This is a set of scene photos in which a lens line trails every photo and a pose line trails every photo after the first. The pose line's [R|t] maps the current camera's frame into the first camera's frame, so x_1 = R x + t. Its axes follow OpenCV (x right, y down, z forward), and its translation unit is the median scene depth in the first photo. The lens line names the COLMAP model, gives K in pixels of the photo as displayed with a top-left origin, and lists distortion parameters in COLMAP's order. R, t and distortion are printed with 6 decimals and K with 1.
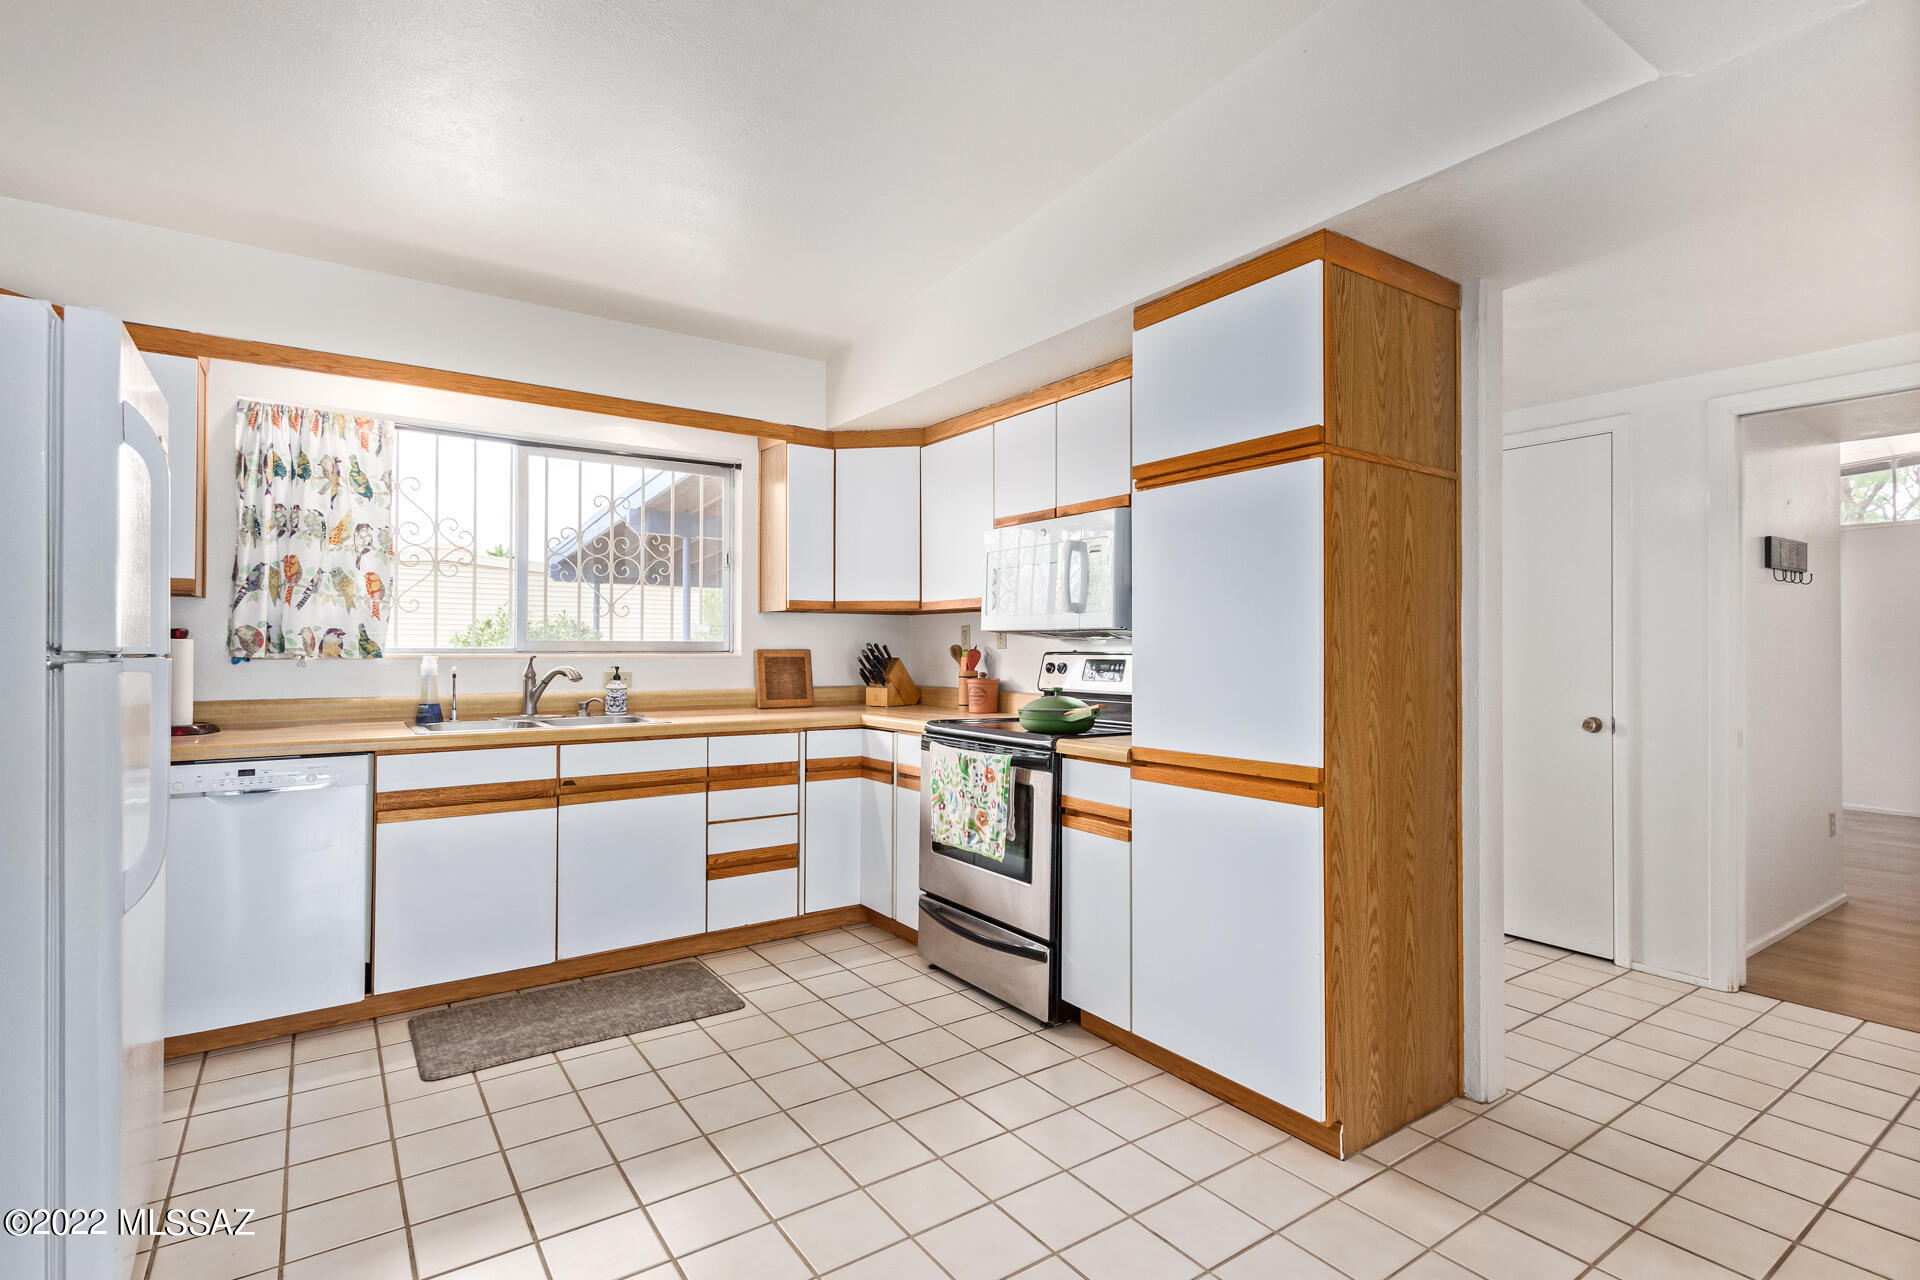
lens RADIAL K [[899.7, 0, 959.6], [0, 899.7, 645.6], [0, 0, 1]] dist [0.006477, -0.000628]
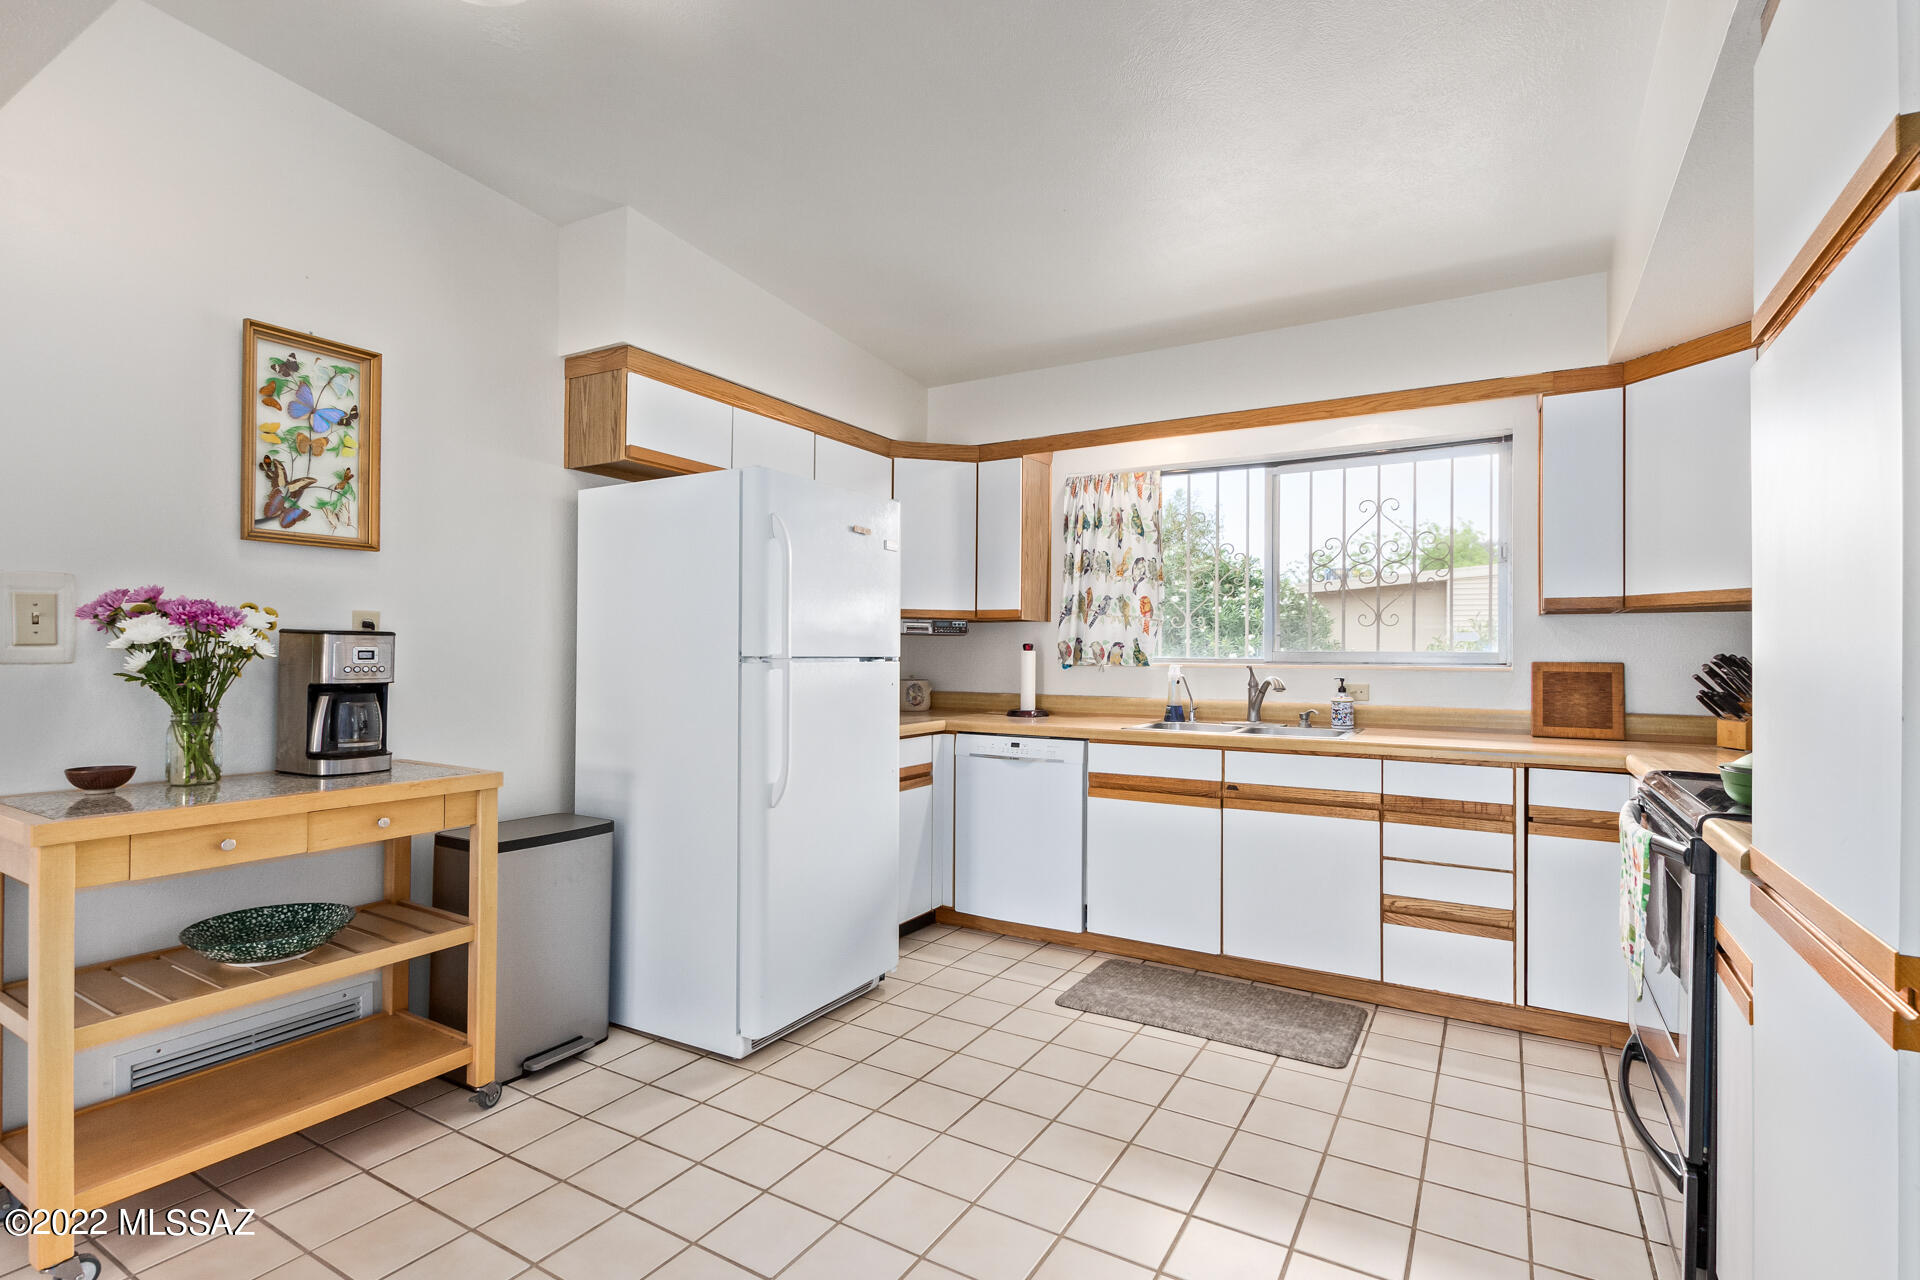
lens RADIAL K [[899.7, 0, 959.6], [0, 899.7, 645.6], [0, 0, 1]] dist [0.006477, -0.000628]
pose [[0.416977, -0.007839, -0.908883, 0.383261], [-0.002597, 0.999948, -0.009816, -0.001152], [0.908913, 0.006454, 0.416936, 0.274878]]
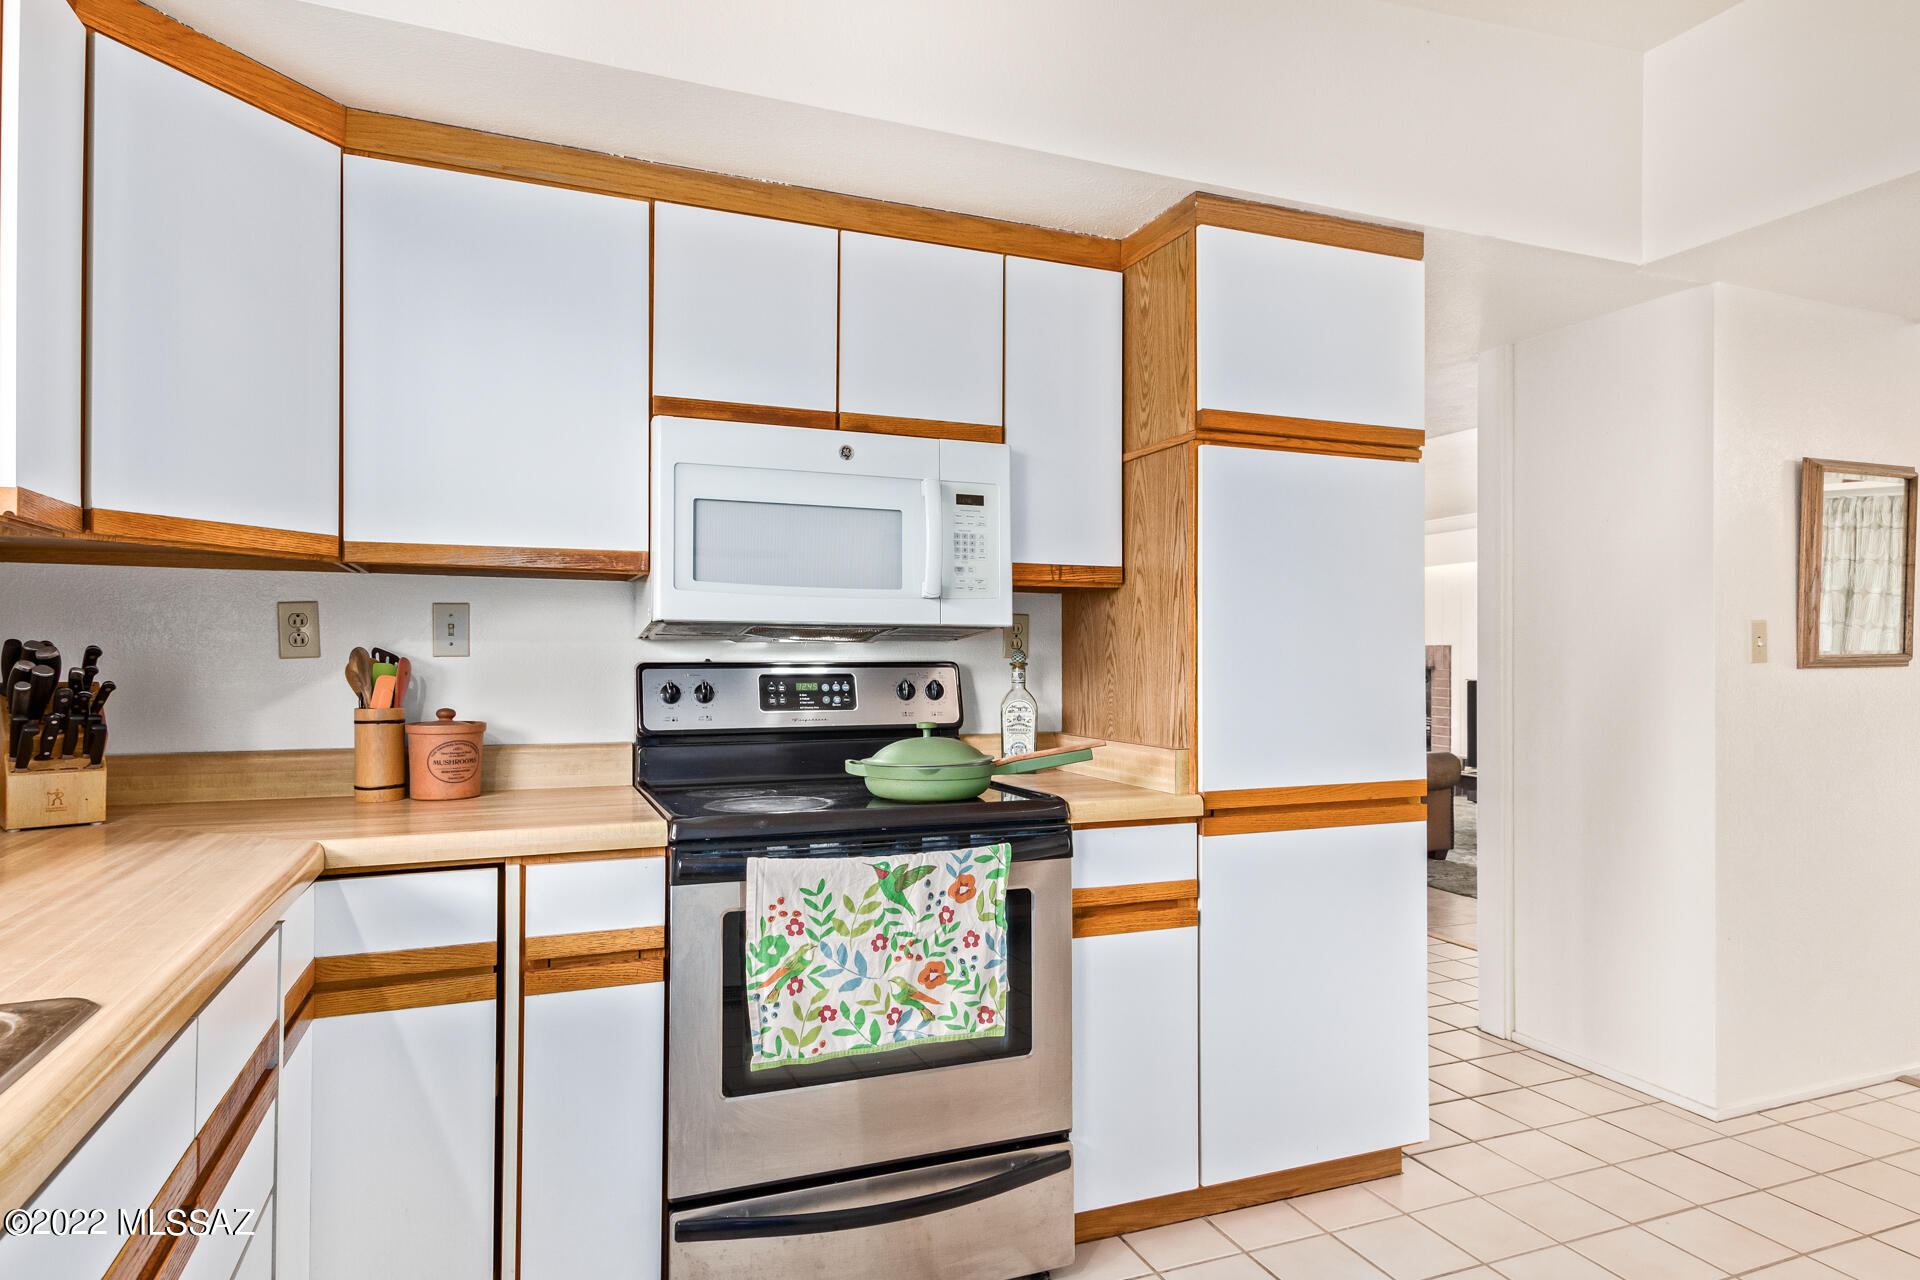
lens RADIAL K [[1115.5, 0, 960.0], [0, 1115.5, 640.0], [0, 0, 1]] dist [0.001990, 0.000255]
pose [[0.228371, 0.012673, 0.973492, -0.216719], [-0.004498, 0.999918, -0.011961, 0.000219], [-0.973564, -0.001647, 0.228410, 0.290955]]
